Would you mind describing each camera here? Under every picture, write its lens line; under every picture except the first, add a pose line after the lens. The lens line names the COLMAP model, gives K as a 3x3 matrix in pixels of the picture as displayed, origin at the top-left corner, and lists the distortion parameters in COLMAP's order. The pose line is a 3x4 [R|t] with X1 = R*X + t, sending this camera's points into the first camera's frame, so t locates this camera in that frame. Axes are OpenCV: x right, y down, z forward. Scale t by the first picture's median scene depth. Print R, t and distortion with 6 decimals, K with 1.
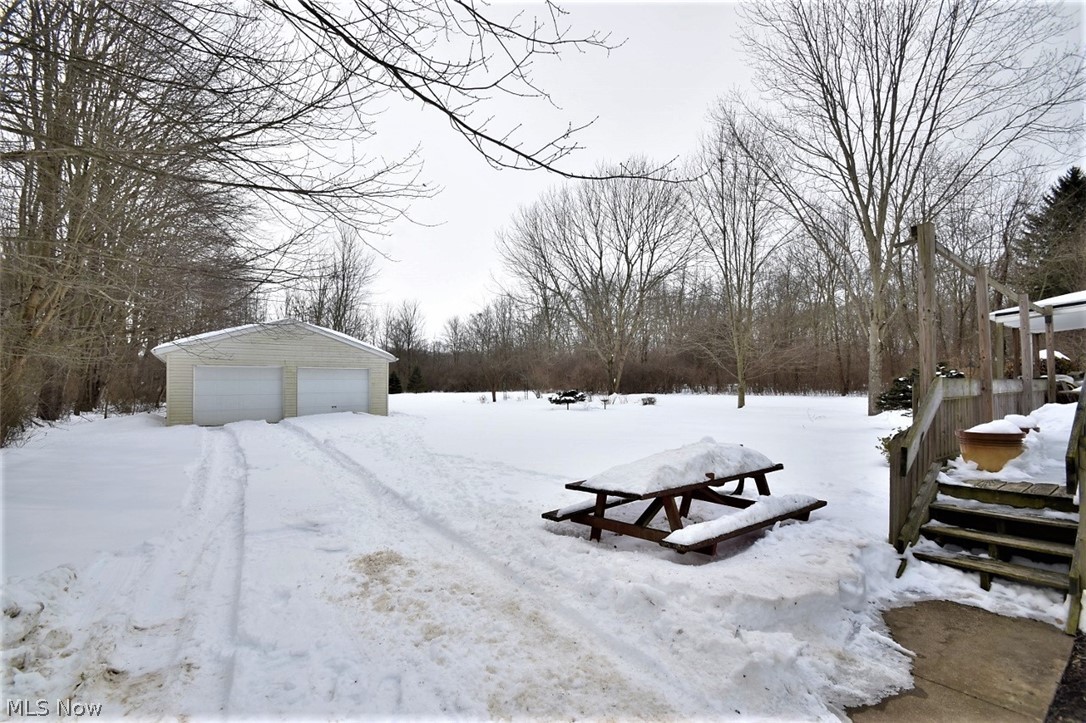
lens RADIAL K [[471.5, 0, 526.2], [0, 471.5, 376.9], [0, 0, 1]] dist [0.017769, -0.018583]
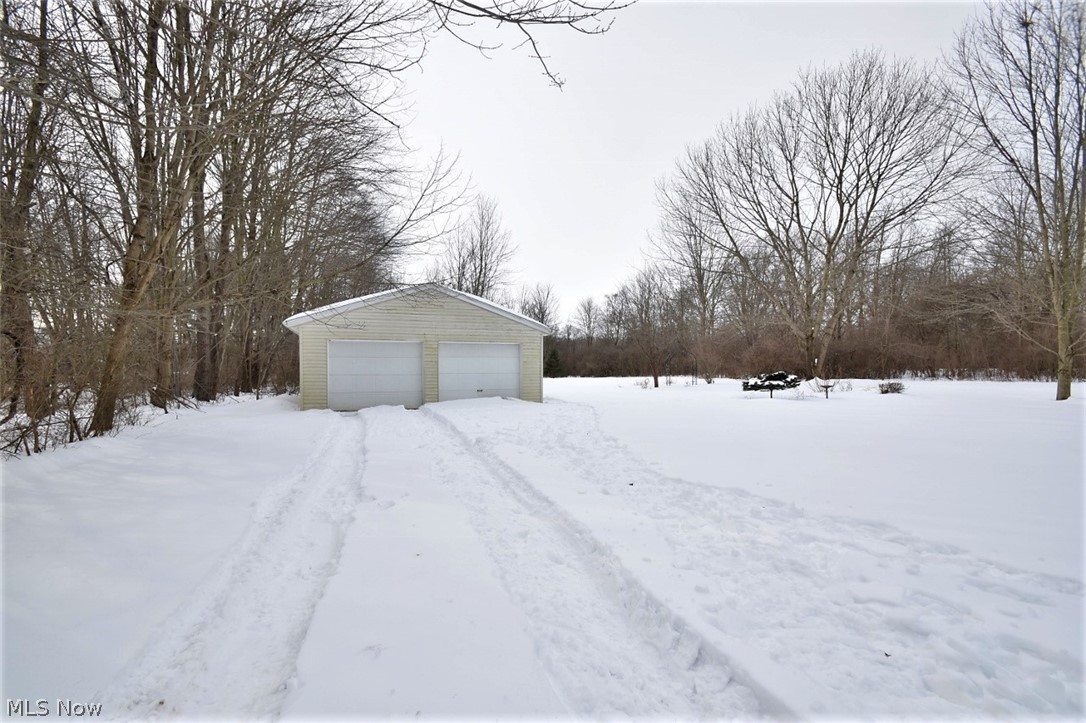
lens RADIAL K [[471.5, 0, 526.2], [0, 471.5, 376.9], [0, 0, 1]] dist [0.017769, -0.018583]
pose [[0.964682, 0.004084, -0.263385, -0.101754], [0.003444, 0.999599, 0.028115, 0.015266], [0.263394, -0.028029, 0.964281, 0.209295]]
